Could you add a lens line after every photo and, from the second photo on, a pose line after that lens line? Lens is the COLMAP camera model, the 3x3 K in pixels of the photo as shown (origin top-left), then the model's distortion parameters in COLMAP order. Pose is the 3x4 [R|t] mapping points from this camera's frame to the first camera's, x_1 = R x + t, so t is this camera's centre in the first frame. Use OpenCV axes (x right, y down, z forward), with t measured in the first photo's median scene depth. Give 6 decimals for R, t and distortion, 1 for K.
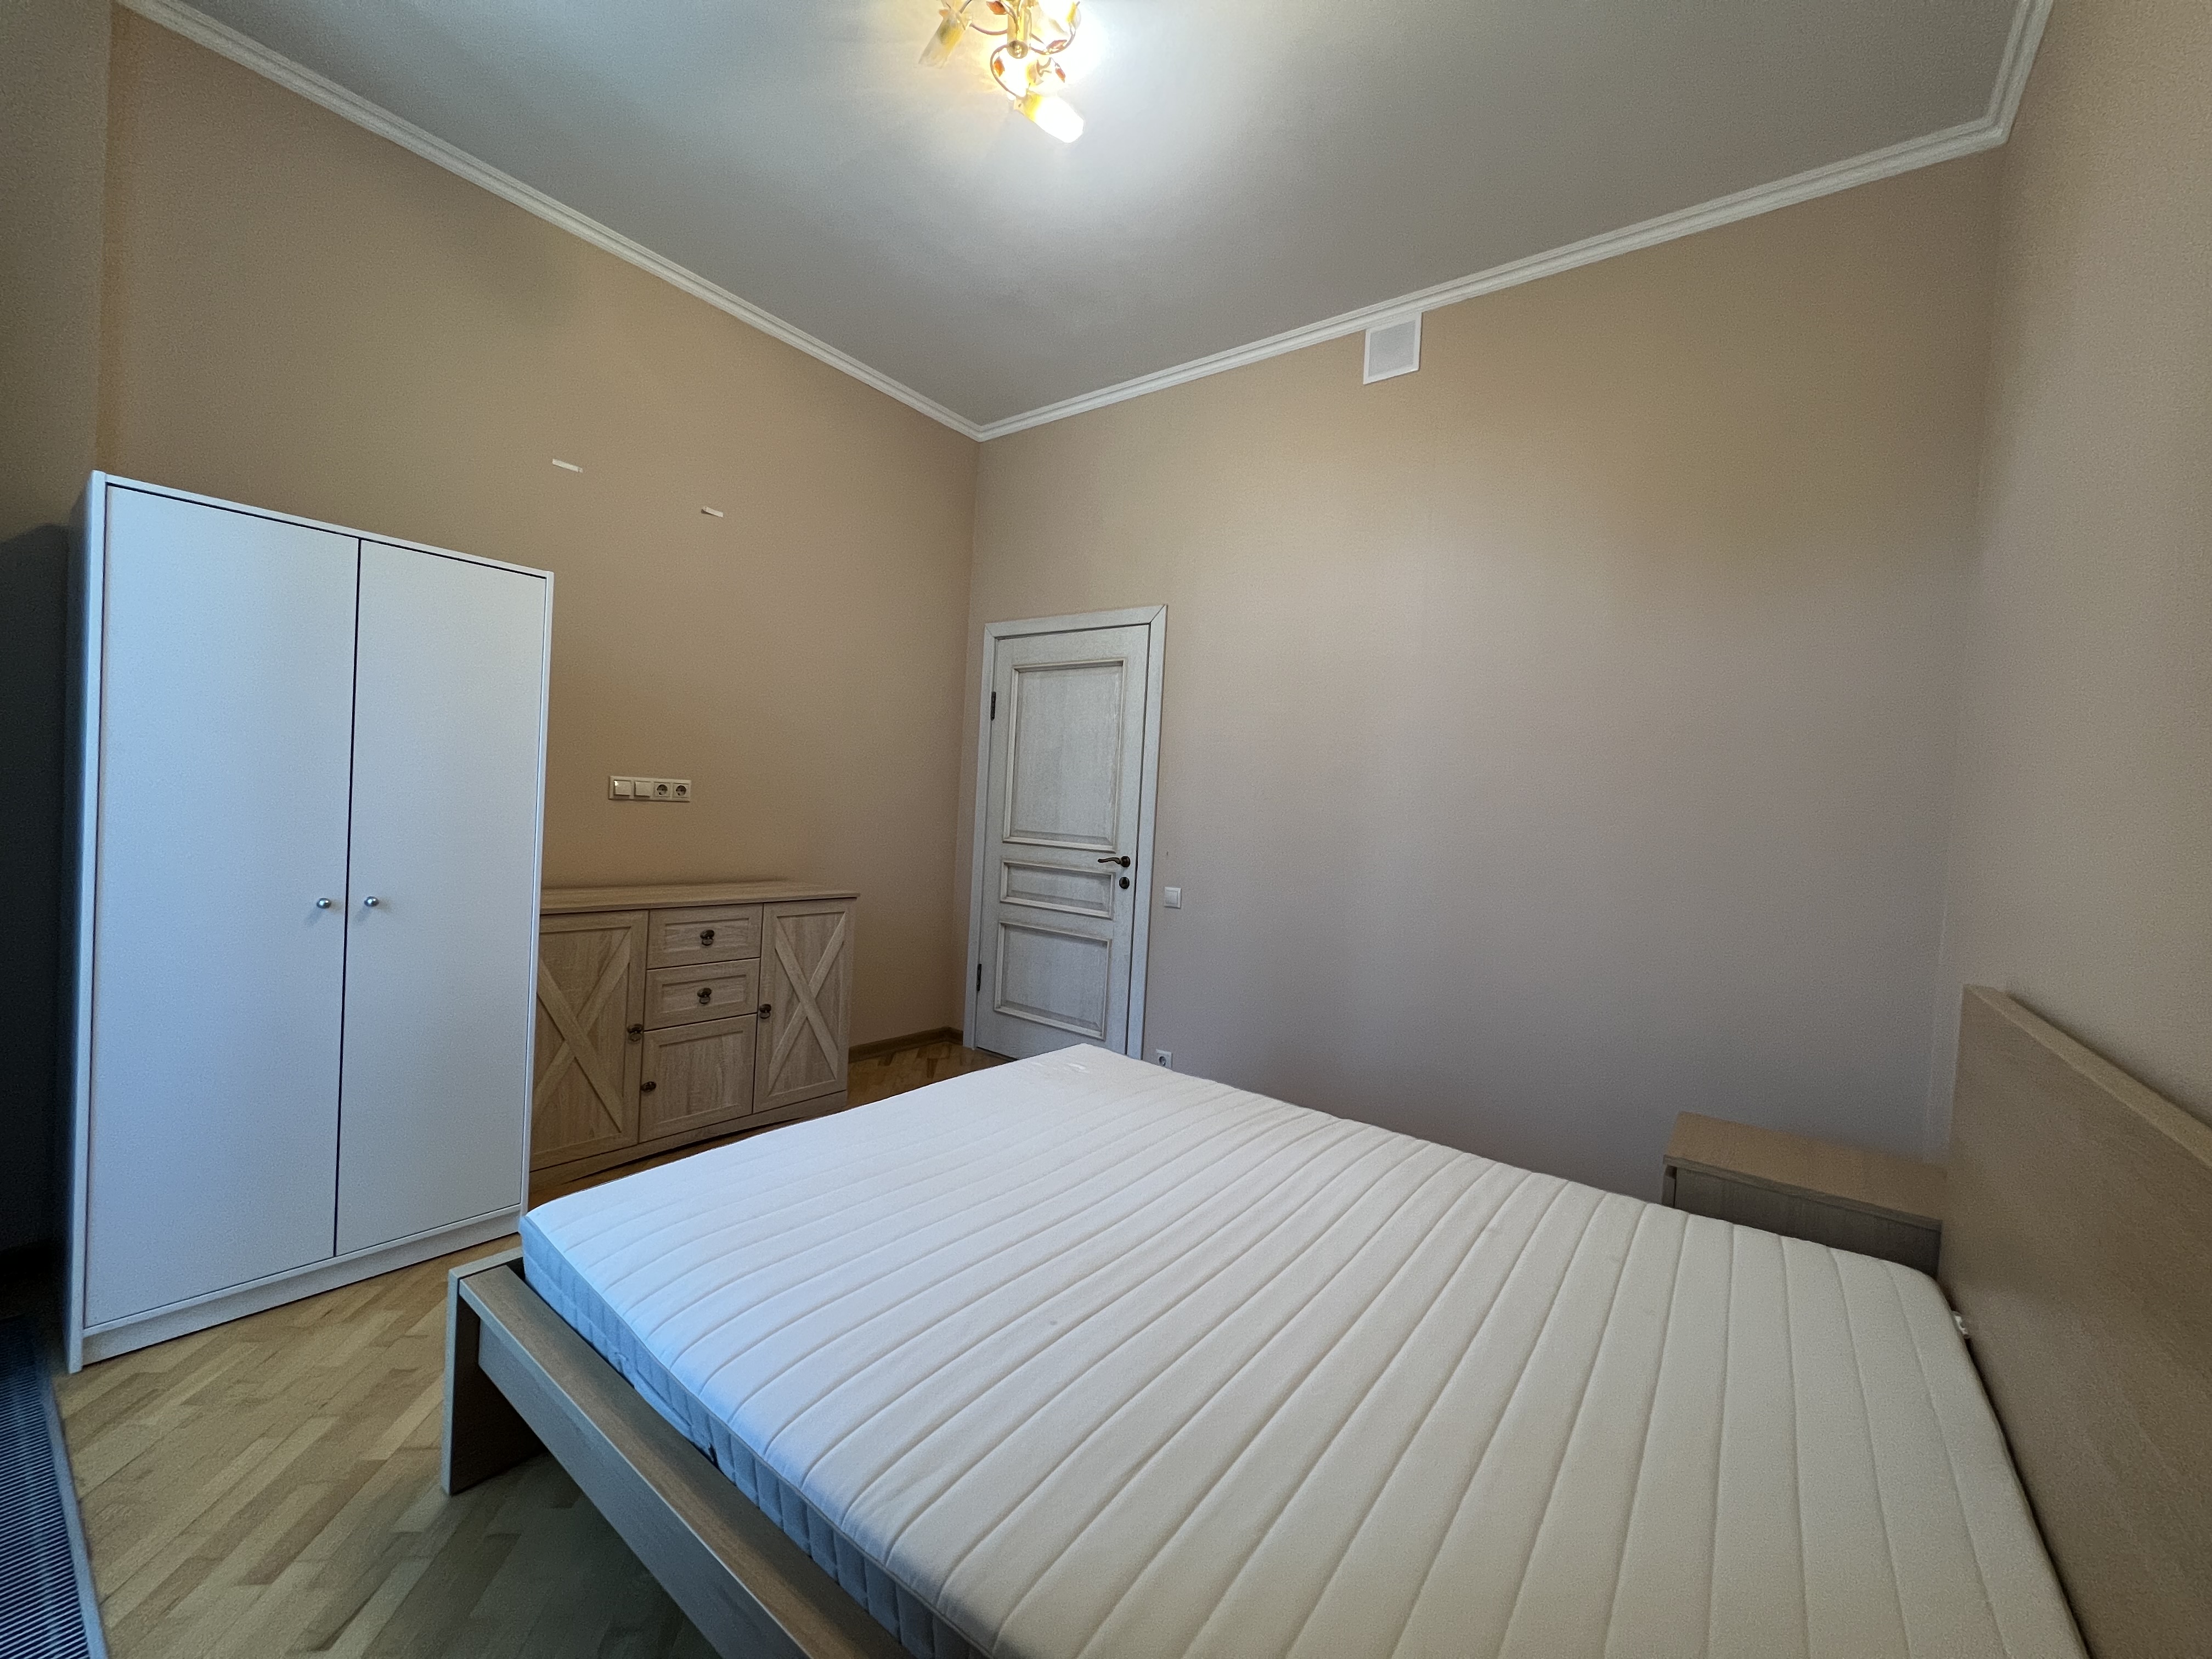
lens RADIAL K [[892.0, 0, 1094.7], [0, 892.0, 826.1], [0, 0, 1]] dist [0.001611, -0.000251]
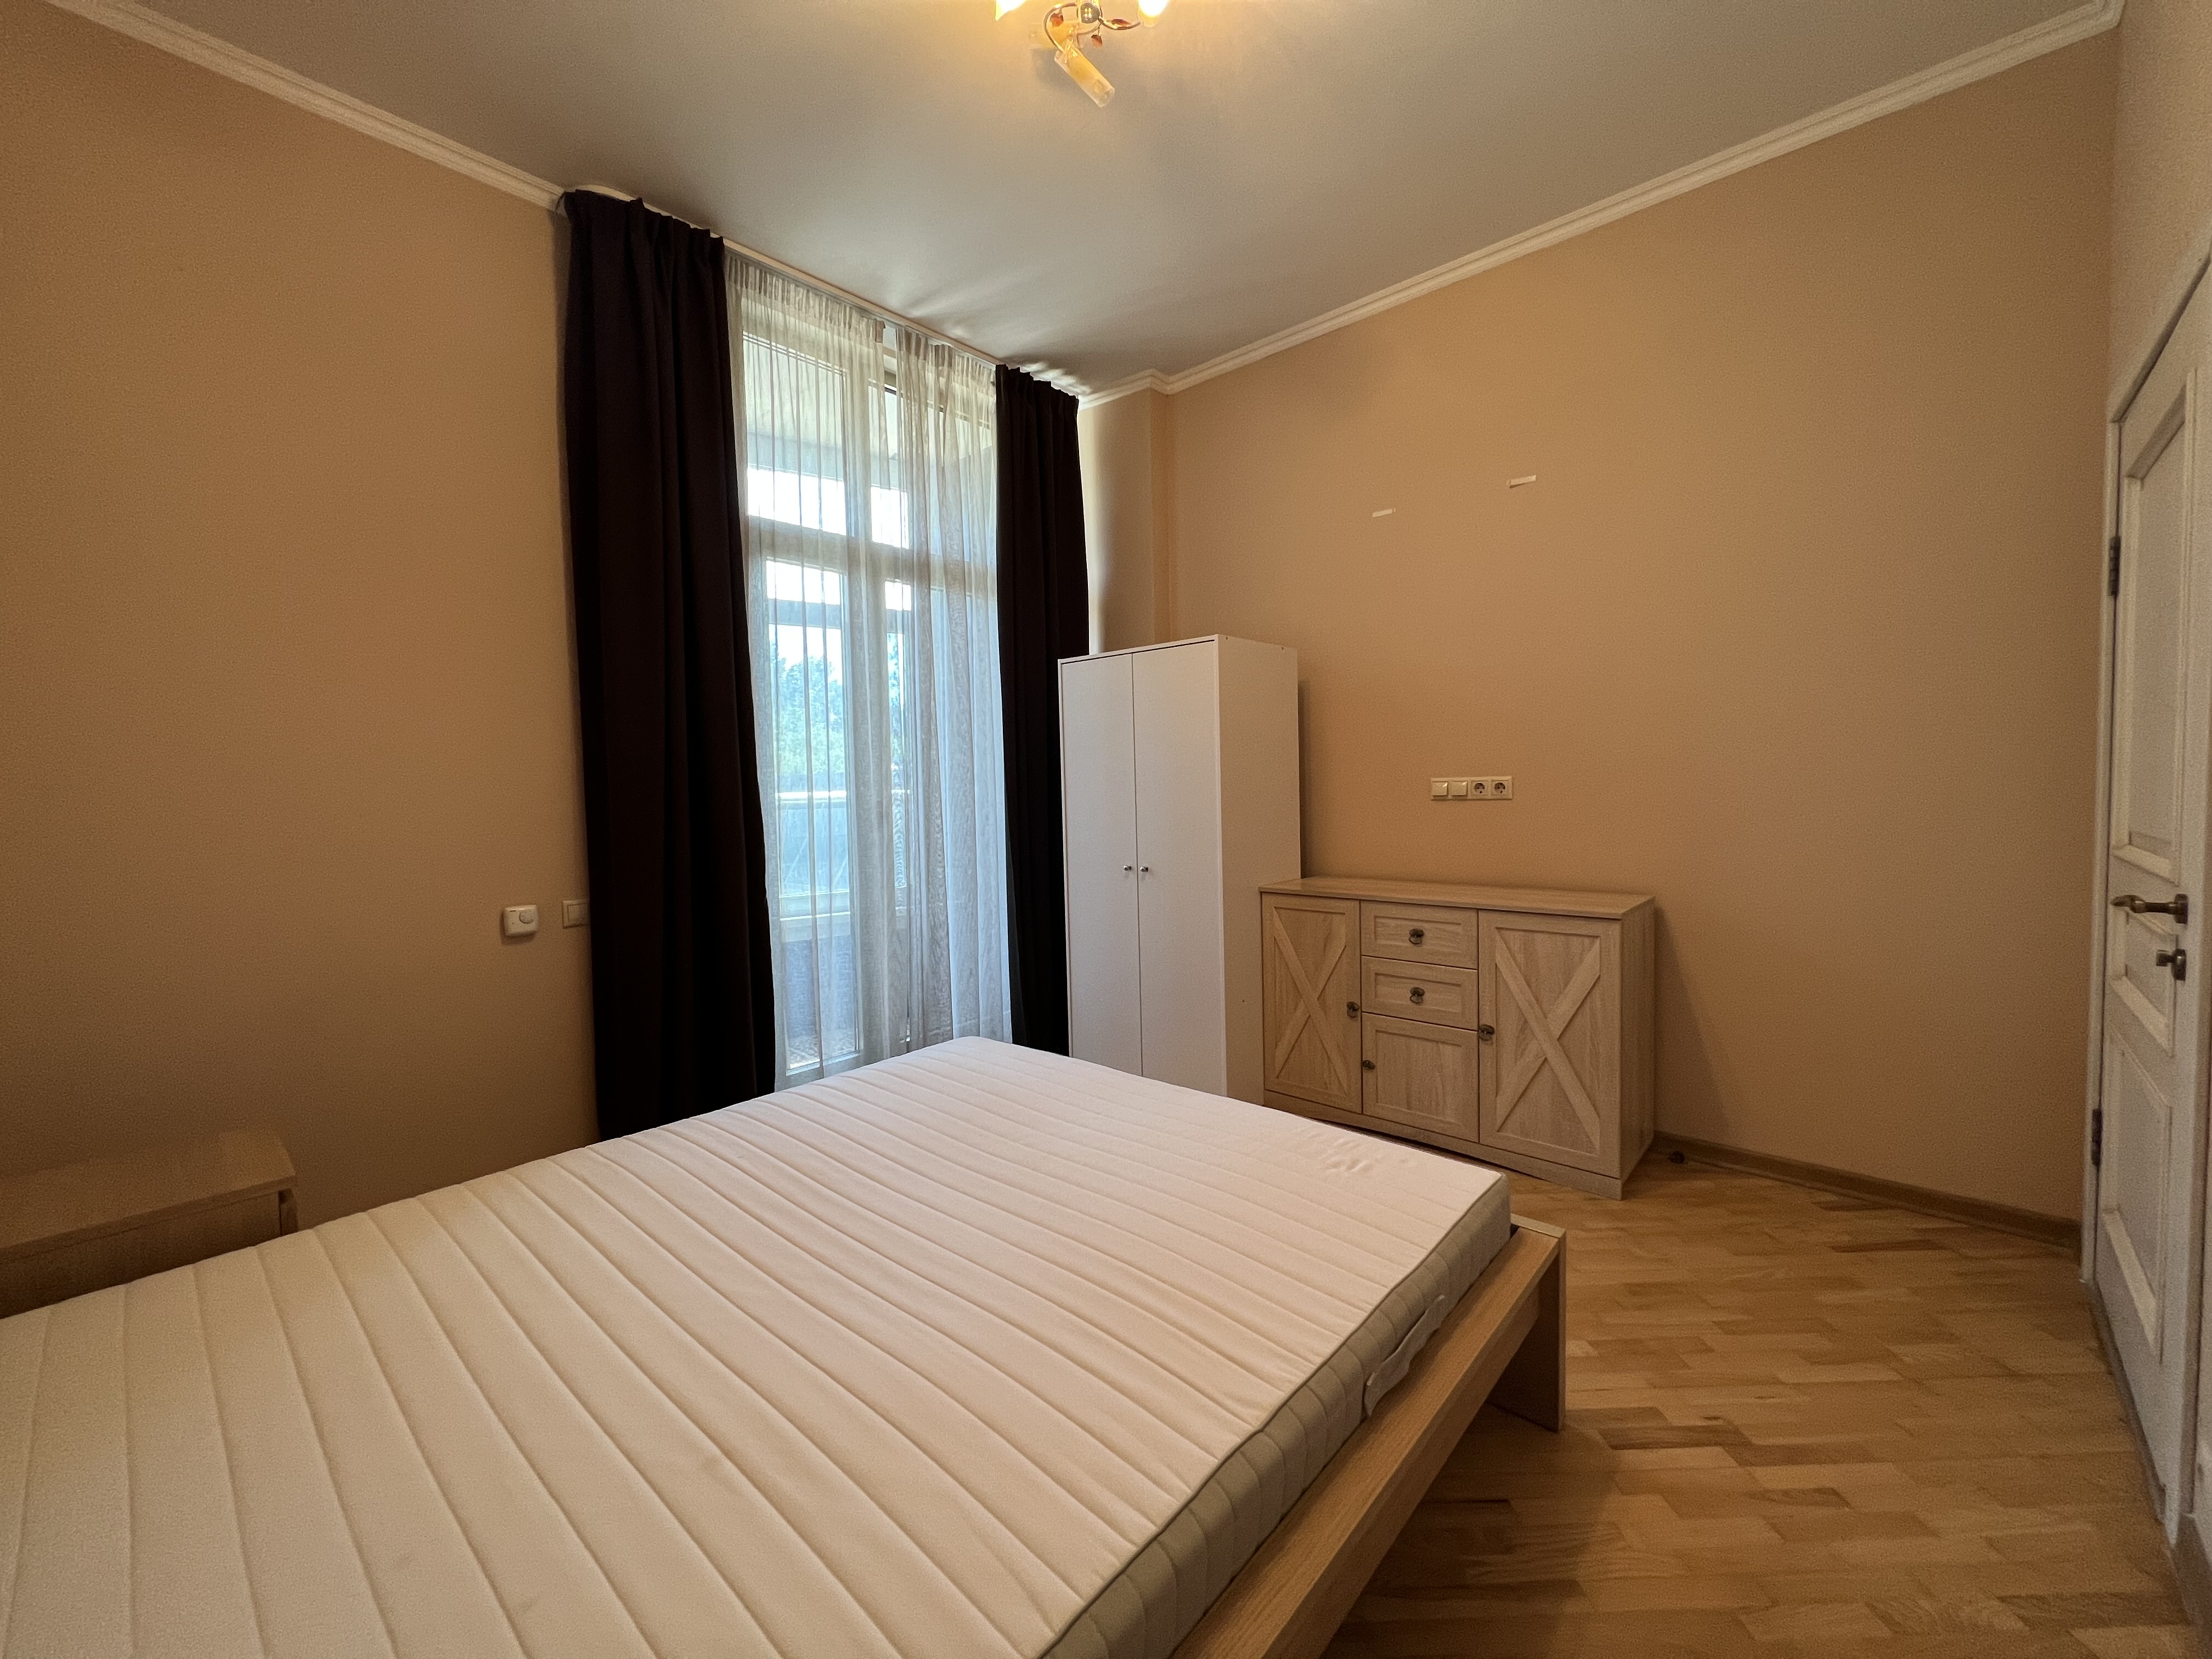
lens RADIAL K [[892.0, 0, 1106.6], [0, 892.0, 827.1], [0, 0, 1]] dist [0.001611, -0.000251]
pose [[-0.085592, -0.010543, -0.996275, 0.577429], [-0.008139, 0.999918, -0.009882, 0.016595], [0.996297, 0.007263, -0.085670, 0.737999]]
